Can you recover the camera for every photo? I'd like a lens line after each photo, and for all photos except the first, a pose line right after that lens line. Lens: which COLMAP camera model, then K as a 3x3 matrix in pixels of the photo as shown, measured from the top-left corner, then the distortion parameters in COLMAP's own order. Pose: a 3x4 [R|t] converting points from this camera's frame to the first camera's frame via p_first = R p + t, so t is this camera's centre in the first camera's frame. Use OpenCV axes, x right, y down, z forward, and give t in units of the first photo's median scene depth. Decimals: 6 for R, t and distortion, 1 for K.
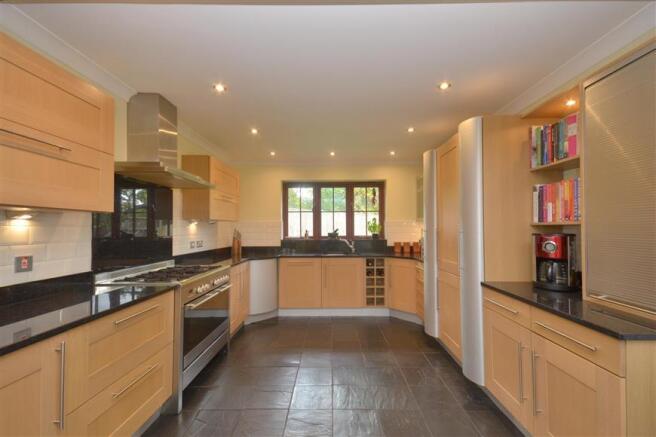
lens RADIAL K [[286.8, 0, 325.9], [0, 286.8, 220.5], [0, 0, 1]] dist [0.004054, -0.000075]
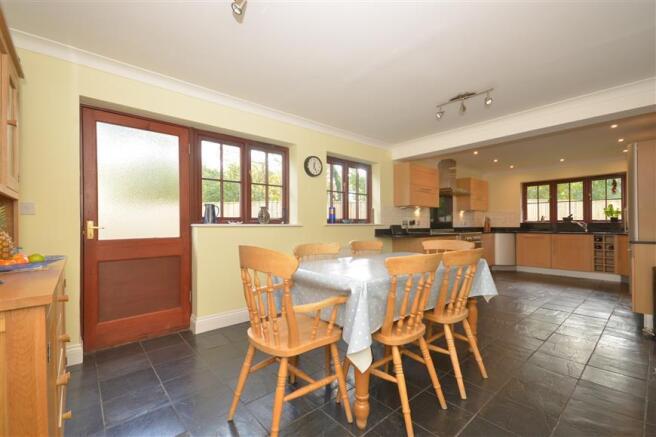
lens RADIAL K [[286.8, 0, 323.9], [0, 286.8, 220.8], [0, 0, 1]] dist [0.004054, -0.000075]
pose [[0.667117, -0.008121, -0.744908, 0.261186], [0.020790, 0.999754, 0.007720, 0.024369], [0.744662, -0.020637, 0.667122, -0.711236]]
